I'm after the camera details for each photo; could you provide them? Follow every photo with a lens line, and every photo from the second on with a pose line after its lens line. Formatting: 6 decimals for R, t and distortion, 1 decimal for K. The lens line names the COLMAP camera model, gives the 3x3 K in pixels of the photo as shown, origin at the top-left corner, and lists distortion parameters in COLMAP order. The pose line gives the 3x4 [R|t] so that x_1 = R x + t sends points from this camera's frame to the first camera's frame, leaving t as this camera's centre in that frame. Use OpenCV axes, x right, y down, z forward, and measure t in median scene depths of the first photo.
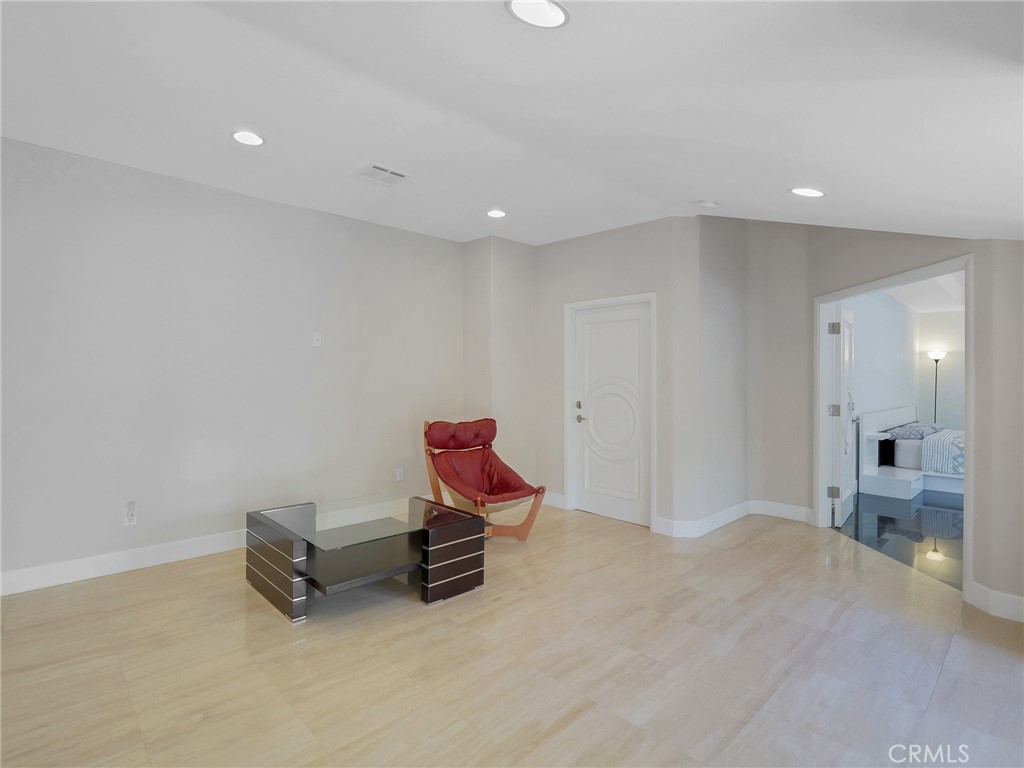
lens RADIAL K [[511.4, 0, 504.4], [0, 511.4, 381.9], [0, 0, 1]] dist [0.002059, 0.000469]
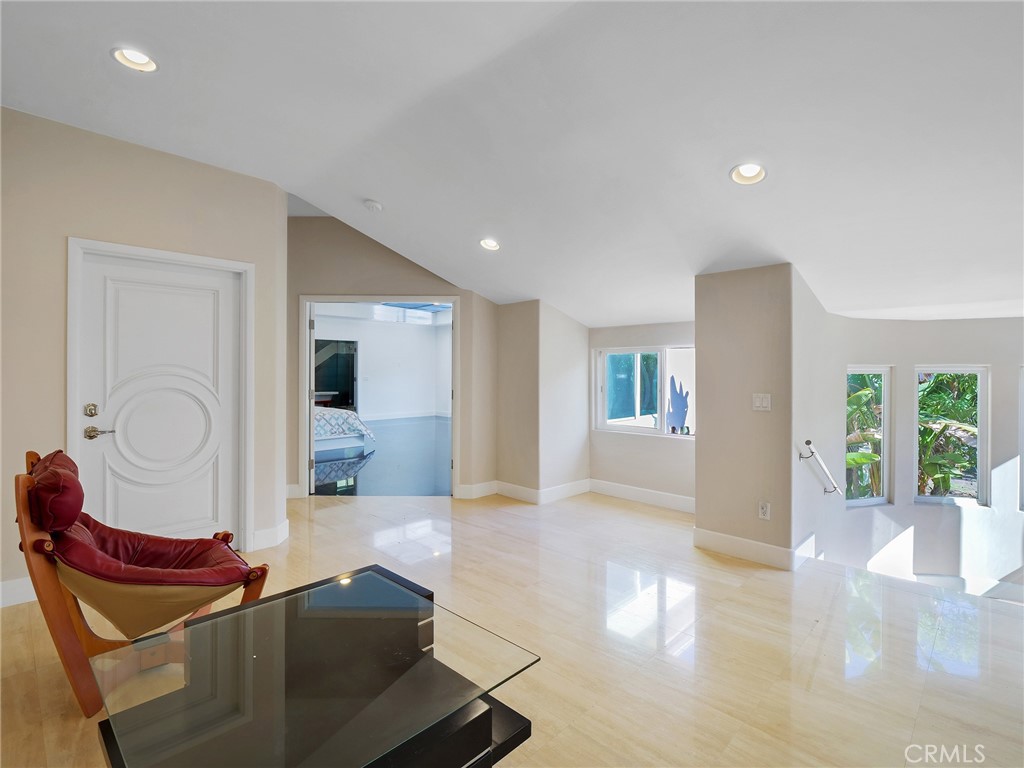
lens RADIAL K [[509.2, 0, 509.4], [0, 509.2, 376.5], [0, 0, 1]] dist [-0.002689, -0.000660]
pose [[-0.044157, -0.016896, 0.998882, -0.486802], [0.000528, 0.999856, 0.016936, -0.005100], [-0.999024, 0.001276, -0.044141, 0.545671]]
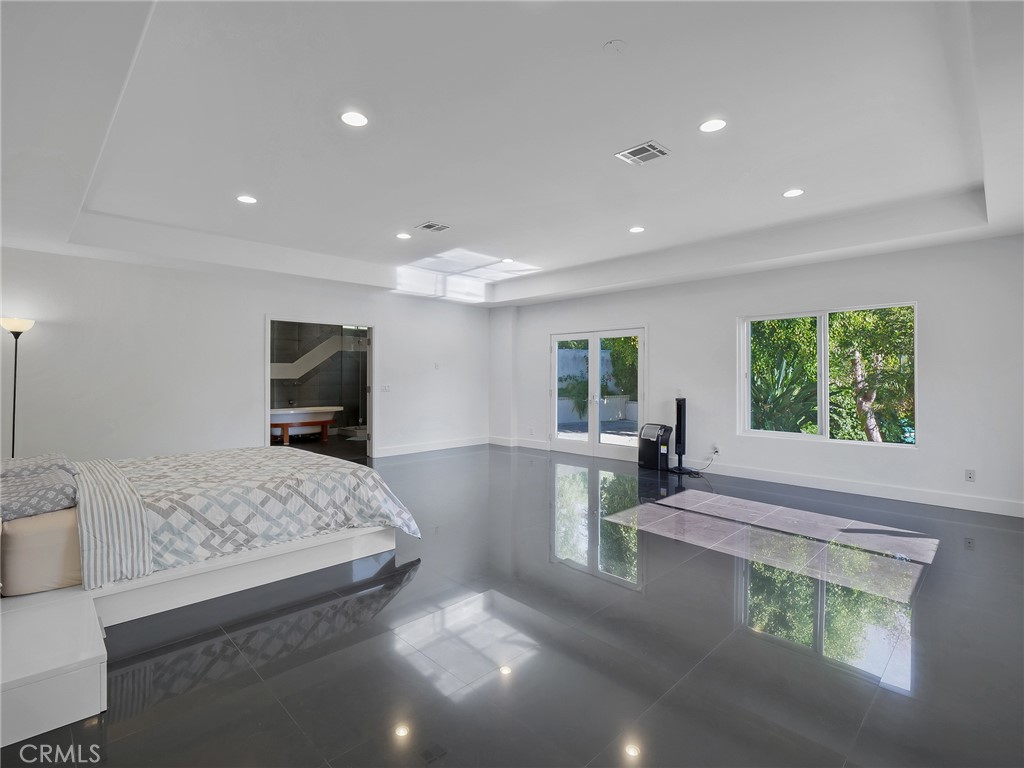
lens RADIAL K [[509.2, 0, 509.4], [0, 509.2, 376.5], [0, 0, 1]] dist [-0.002689, -0.000660]
pose [[-0.027889, -0.005082, 0.999598, 0.481060], [0.003615, 0.999980, 0.005185, 0.003602], [-0.999604, 0.003759, -0.027871, 0.807451]]
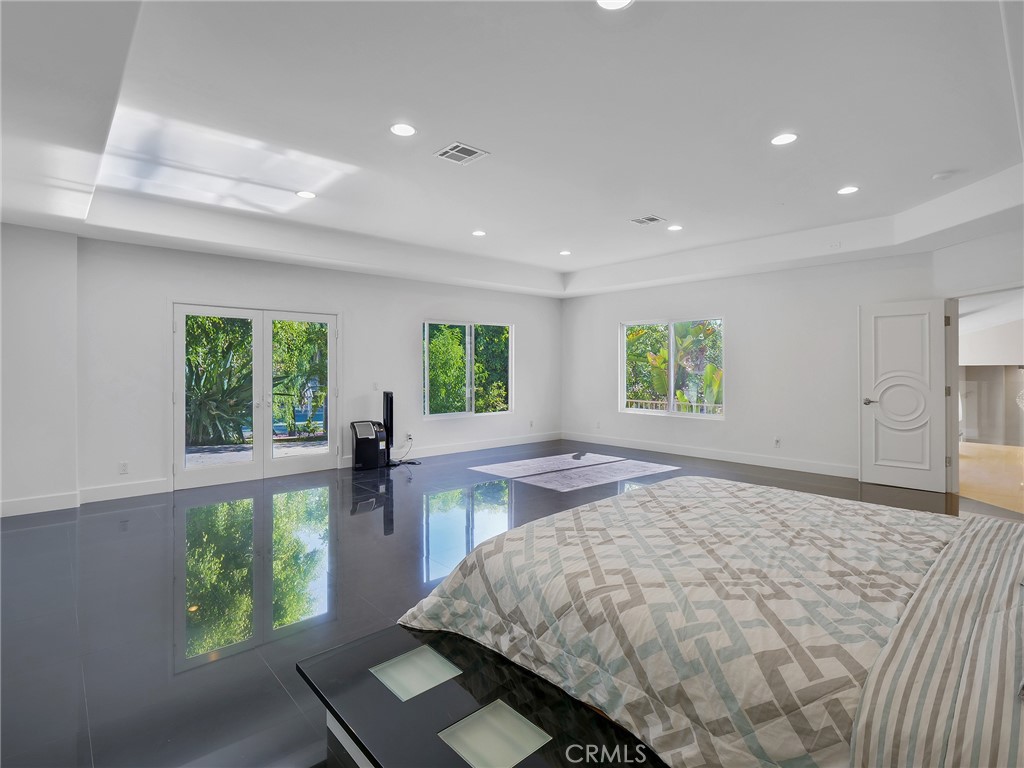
lens RADIAL K [[509.2, 0, 509.4], [0, 509.2, 376.5], [0, 0, 1]] dist [-0.002689, -0.000660]
pose [[-0.999723, 0.000882, 0.023534, 1.512467], [0.001301, 0.999840, 0.017827, 0.005441], [-0.023515, 0.017853, -0.999564, 1.709206]]
